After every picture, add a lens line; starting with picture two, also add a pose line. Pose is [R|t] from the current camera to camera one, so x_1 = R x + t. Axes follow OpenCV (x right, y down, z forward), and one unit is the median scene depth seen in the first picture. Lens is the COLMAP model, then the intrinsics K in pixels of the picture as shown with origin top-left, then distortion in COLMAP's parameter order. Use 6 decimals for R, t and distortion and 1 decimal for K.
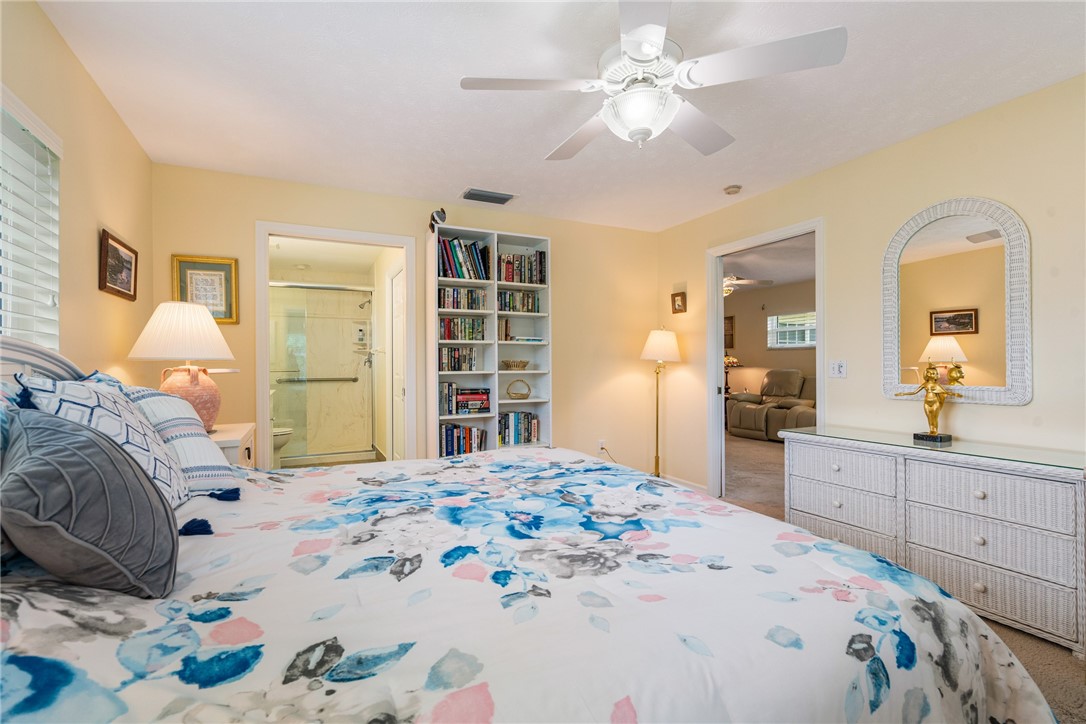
lens RADIAL K [[502.2, 0, 541.7], [0, 502.2, 365.8], [0, 0, 1]] dist [0.000967, 0.000457]
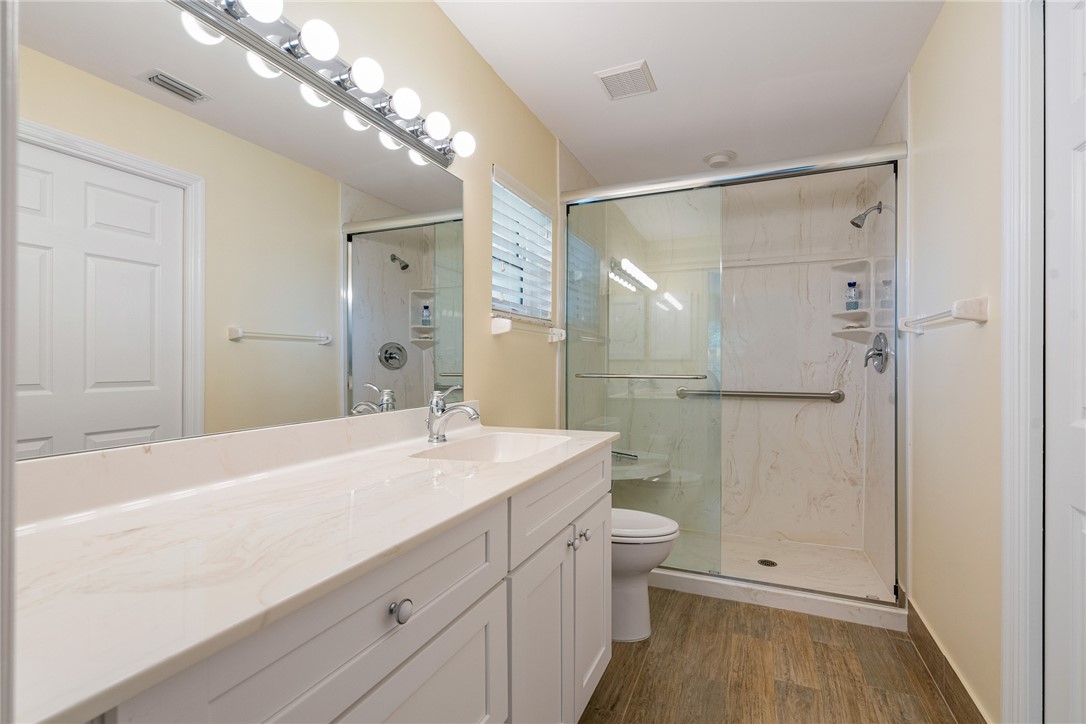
lens RADIAL K [[502.2, 0, 541.7], [0, 502.2, 365.8], [0, 0, 1]] dist [0.000967, 0.000457]
pose [[0.657985, 0.007987, -0.752989, -0.212259], [-0.005759, 0.999968, 0.005575, -0.001084], [0.753009, 0.000668, 0.658009, 0.518718]]
